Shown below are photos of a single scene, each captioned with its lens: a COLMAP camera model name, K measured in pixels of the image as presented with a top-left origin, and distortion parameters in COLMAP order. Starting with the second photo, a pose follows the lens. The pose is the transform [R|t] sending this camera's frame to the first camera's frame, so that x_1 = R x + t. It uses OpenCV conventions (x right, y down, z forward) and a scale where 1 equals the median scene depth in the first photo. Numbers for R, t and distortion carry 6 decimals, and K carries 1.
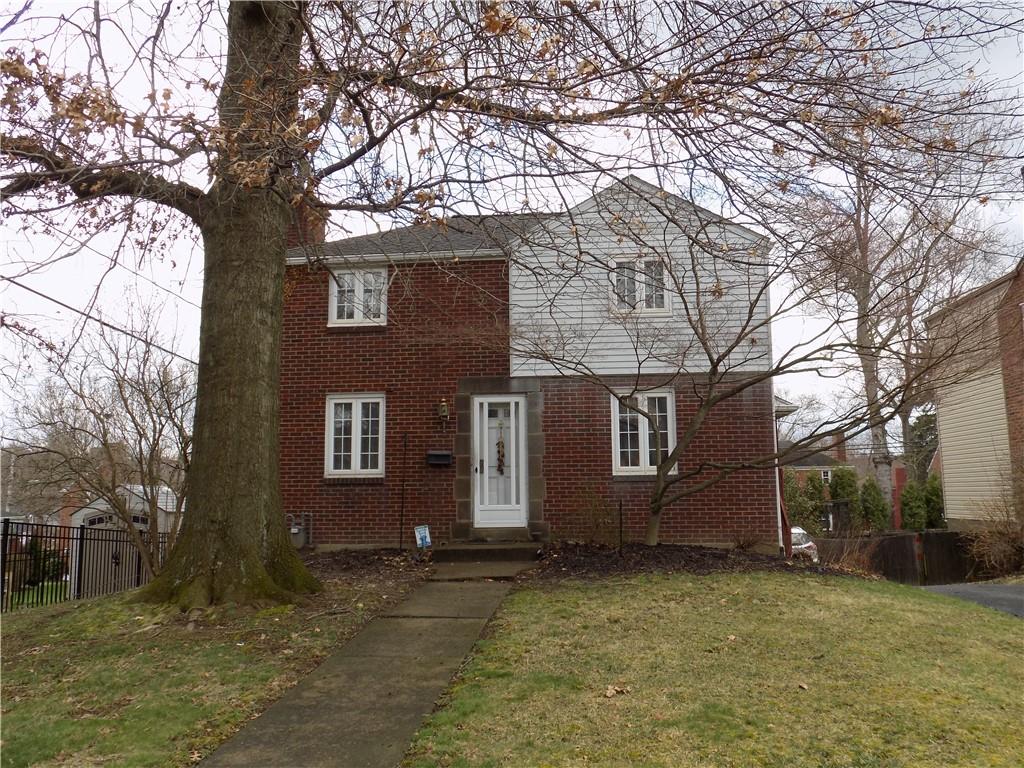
lens RADIAL K [[815.6, 0, 510.4], [0, 815.6, 388.0], [0, 0, 1]] dist [0.014268, 0.007643]
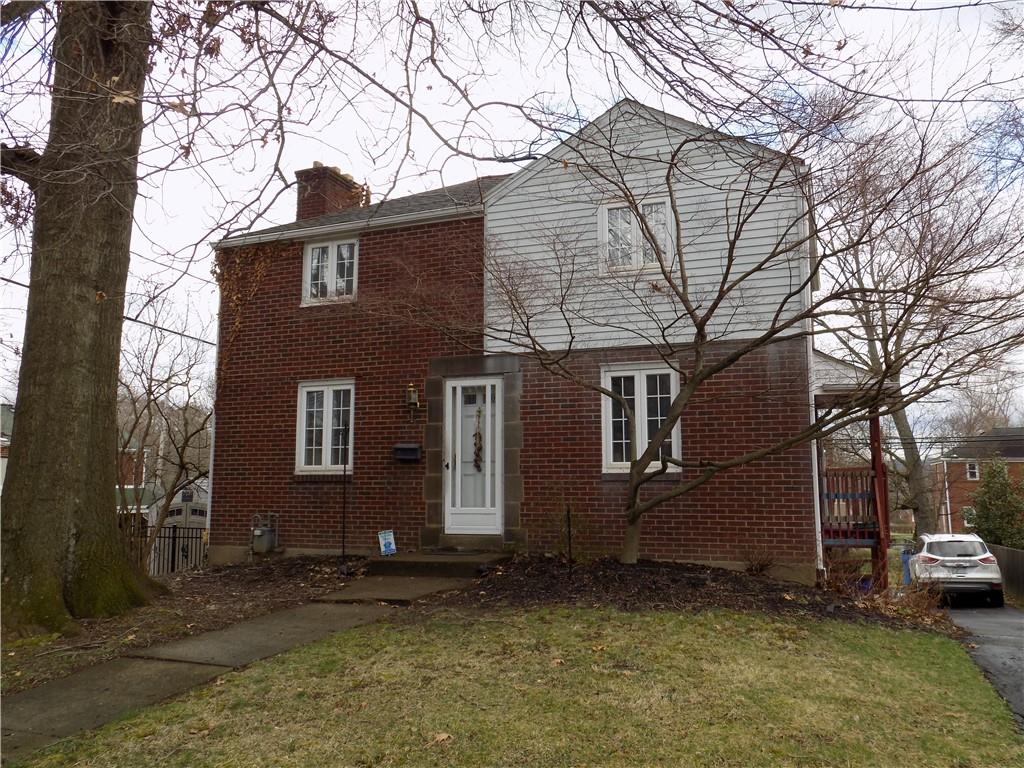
lens RADIAL K [[815.6, 0, 512.4], [0, 815.6, 385.9], [0, 0, 1]] dist [0.014268, 0.007643]
pose [[0.964135, -0.024969, -0.264237, 0.249569], [0.027786, 0.999590, 0.006925, 0.012733], [0.263955, -0.014019, 0.964433, 0.196819]]
